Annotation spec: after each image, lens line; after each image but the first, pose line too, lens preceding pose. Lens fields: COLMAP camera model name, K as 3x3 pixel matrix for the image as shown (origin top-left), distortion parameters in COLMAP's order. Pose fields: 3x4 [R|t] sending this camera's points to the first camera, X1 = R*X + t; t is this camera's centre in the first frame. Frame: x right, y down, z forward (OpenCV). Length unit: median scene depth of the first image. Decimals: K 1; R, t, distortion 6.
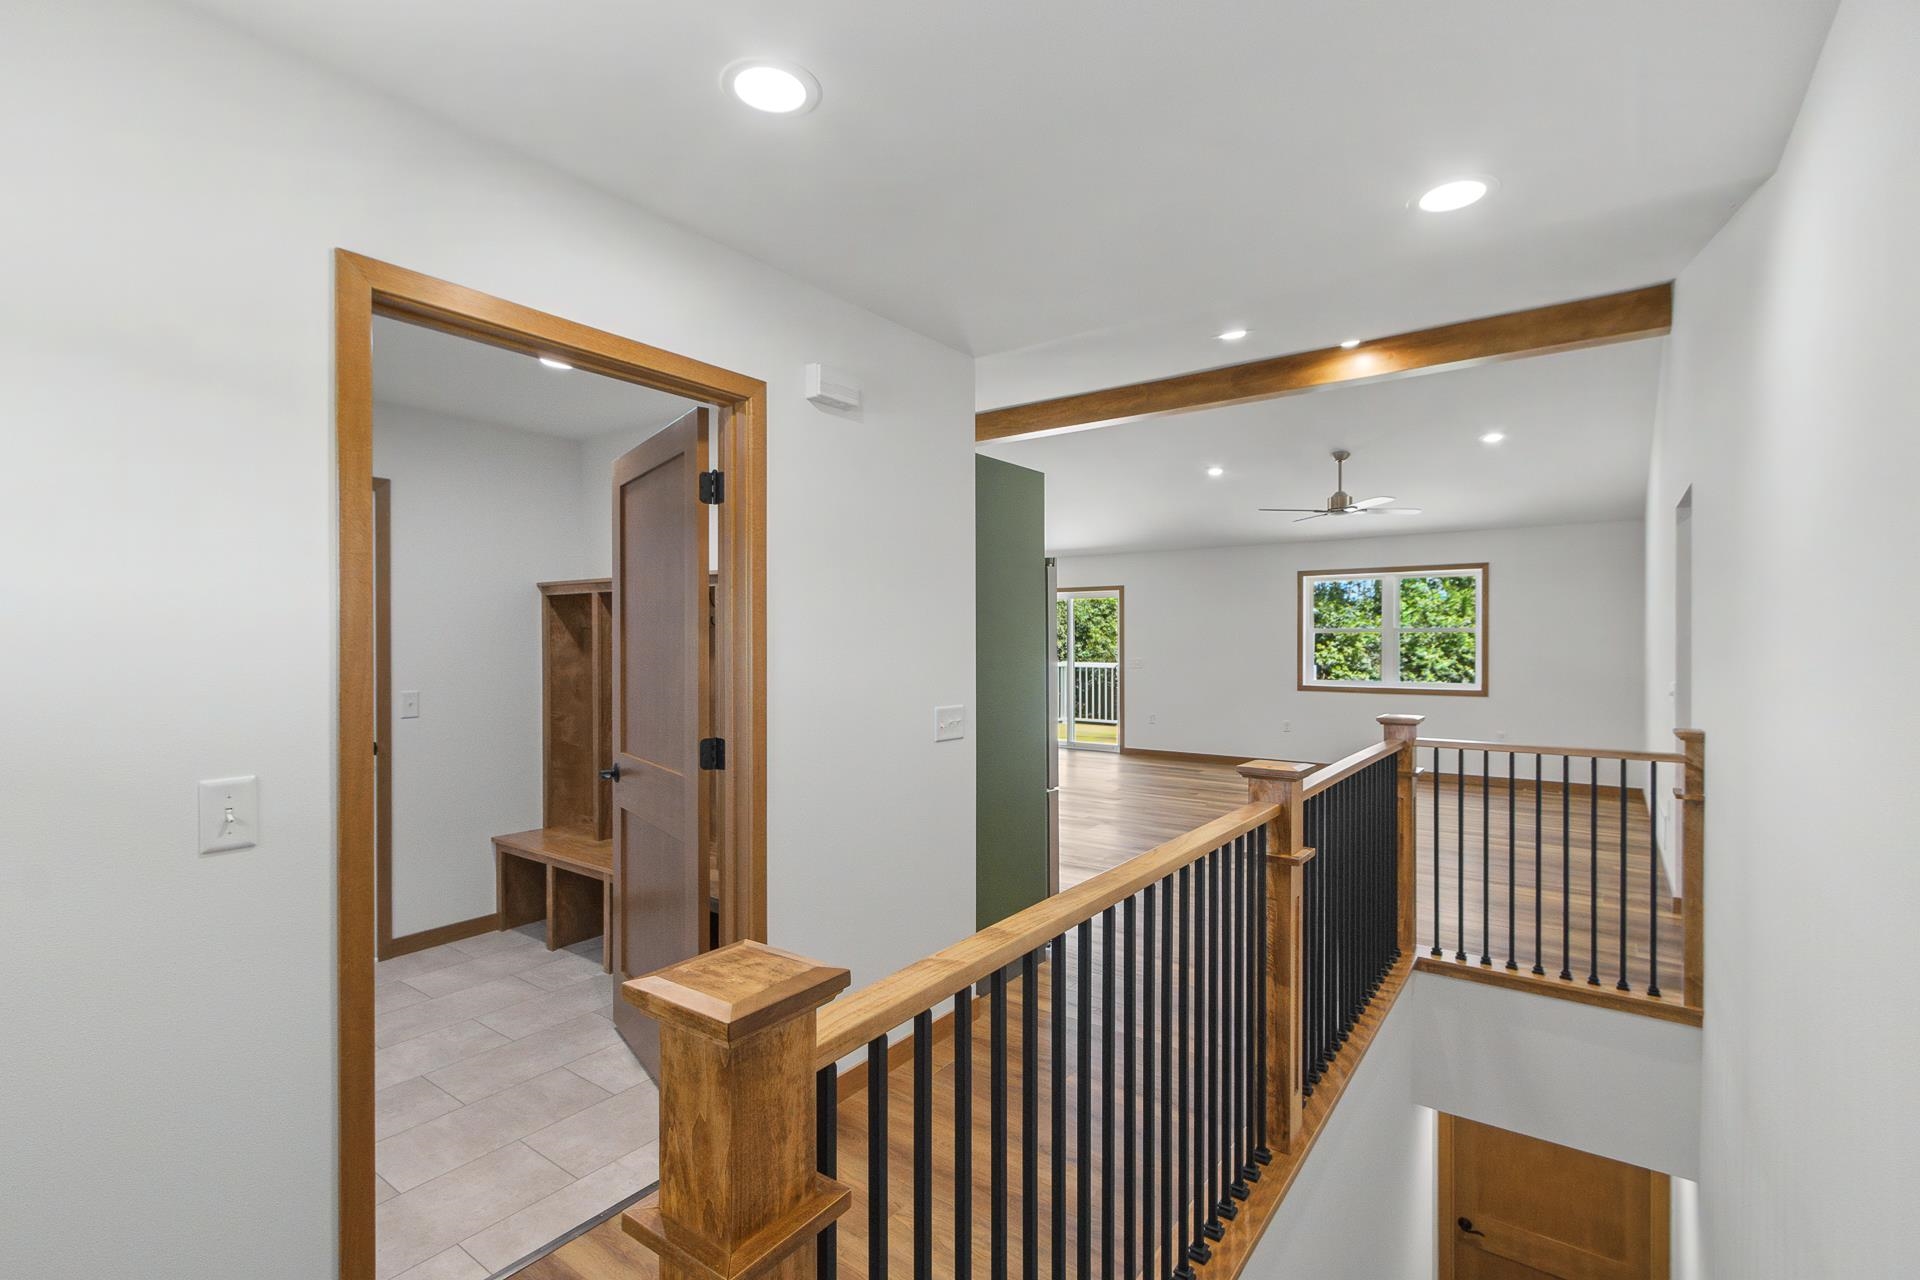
lens RADIAL K [[881.3, 0, 960.0], [0, 881.3, 640.0], [0, 0, 1]] dist [0.003474, -0.000878]
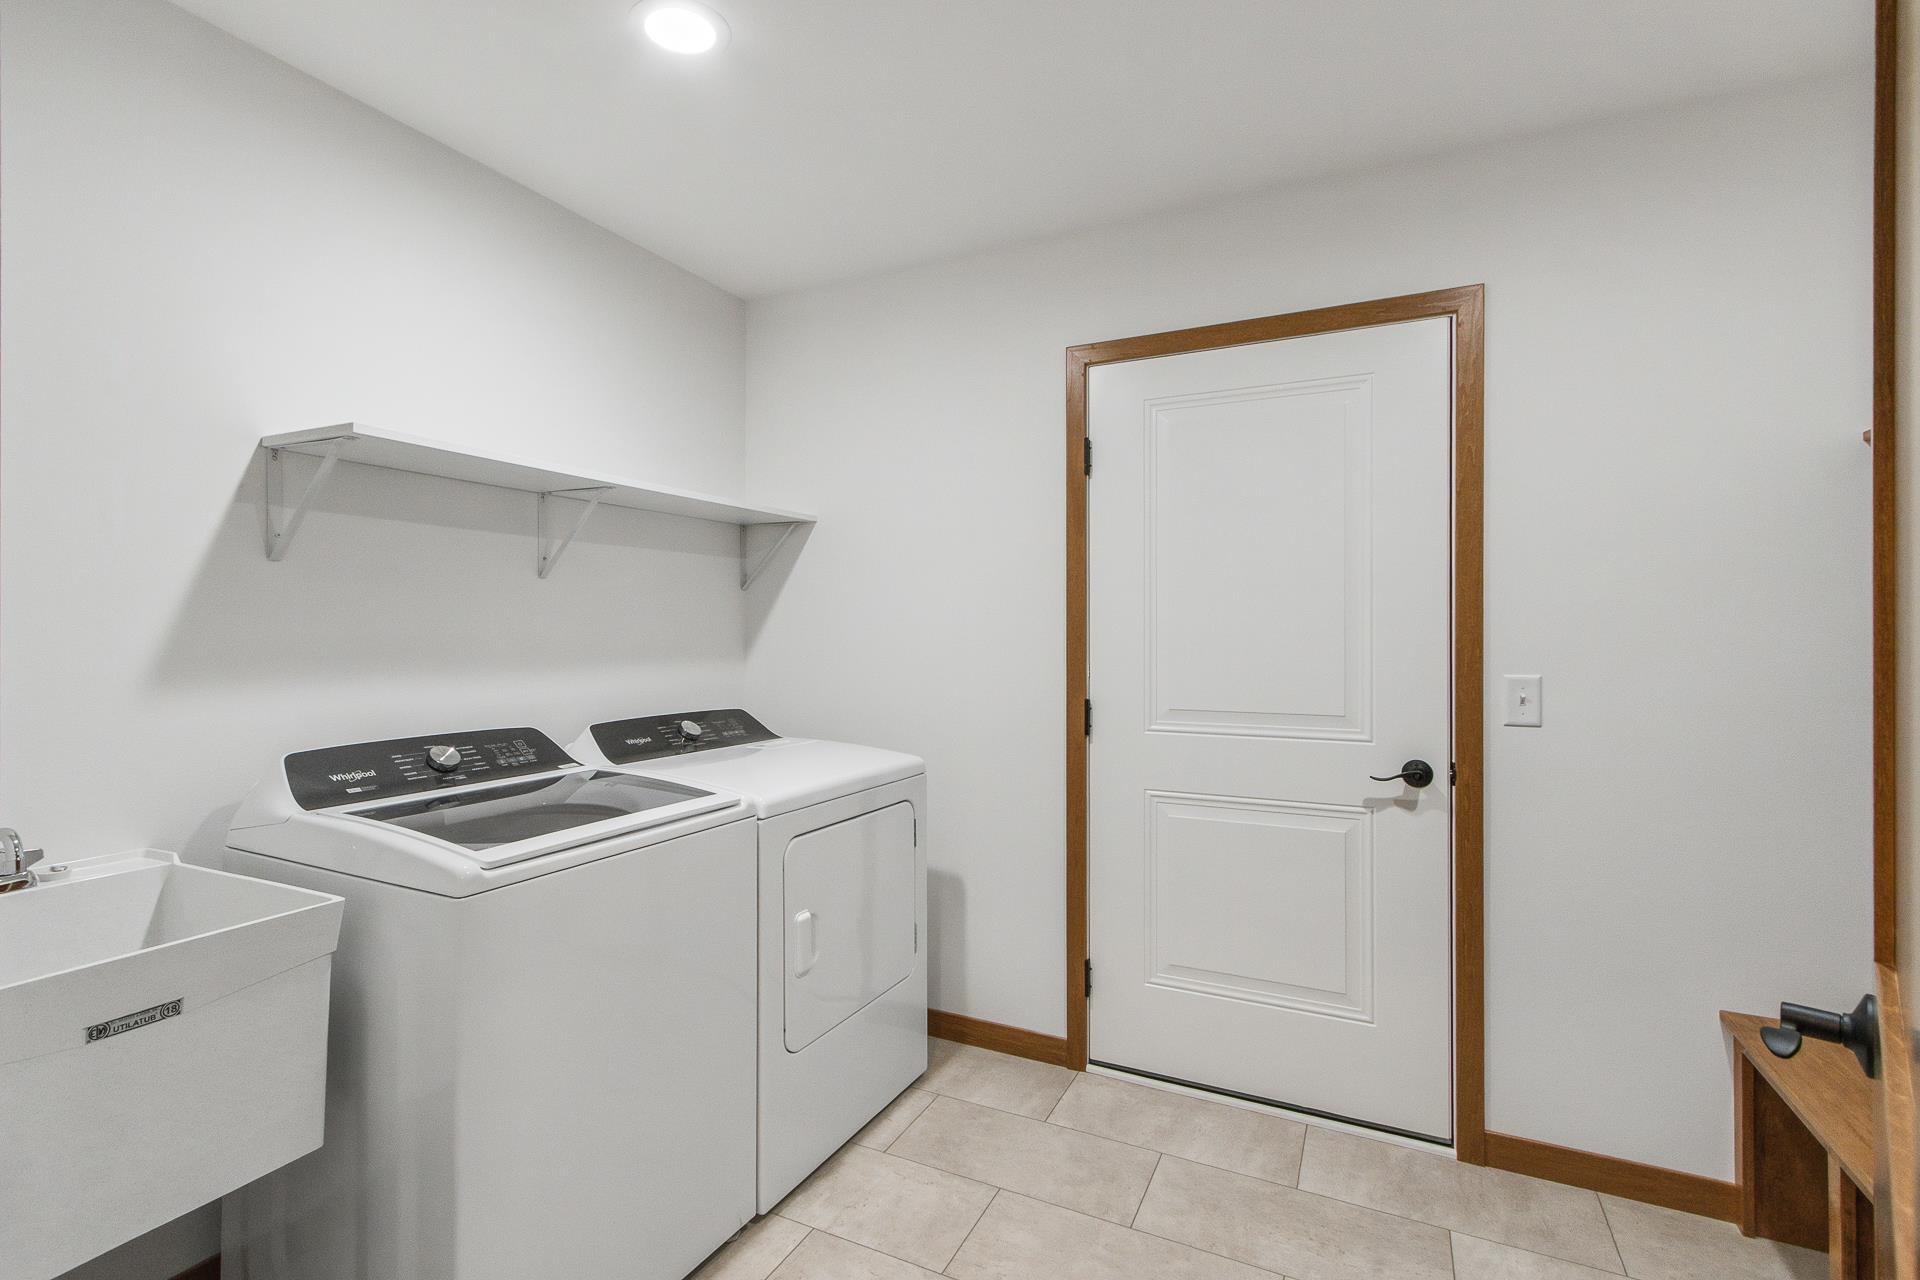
lens RADIAL K [[881.3, 0, 960.0], [0, 881.3, 640.0], [0, 0, 1]] dist [0.003474, -0.000878]
pose [[0.153393, 0.003891, -0.988158, -0.146693], [-0.003423, 0.999988, 0.003406, 0.034212], [0.988159, 0.002860, 0.153405, 0.550841]]
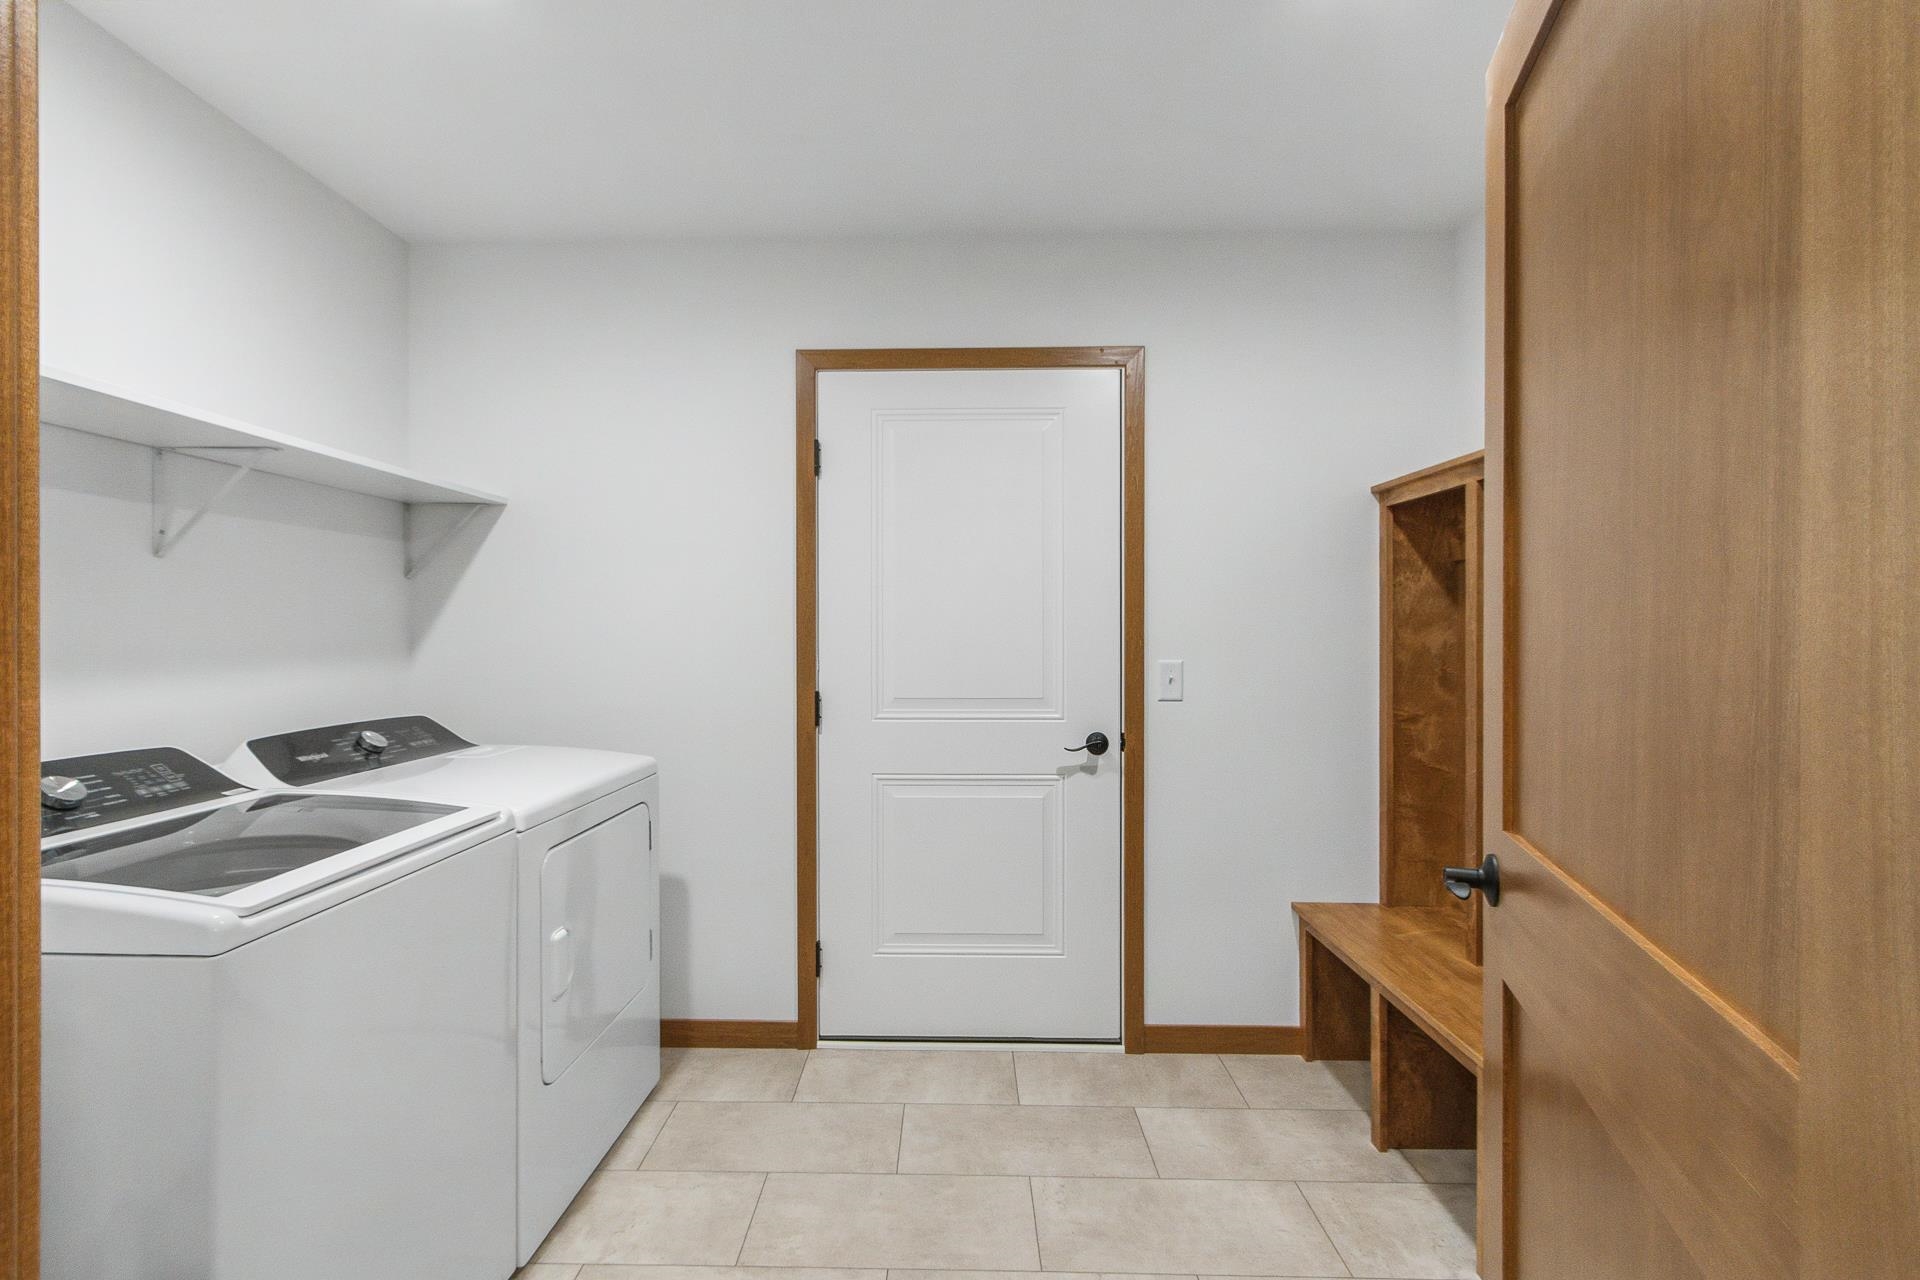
lens RADIAL K [[872.6, 0, 942.6], [0, 872.6, 645.0], [0, 0, 1]] dist [-0.000851, 0.000078]
pose [[0.559795, 0.007748, -0.828595, -0.164415], [0.000724, 0.999951, 0.009840, 0.037316], [0.828631, -0.006108, 0.559762, 0.458834]]
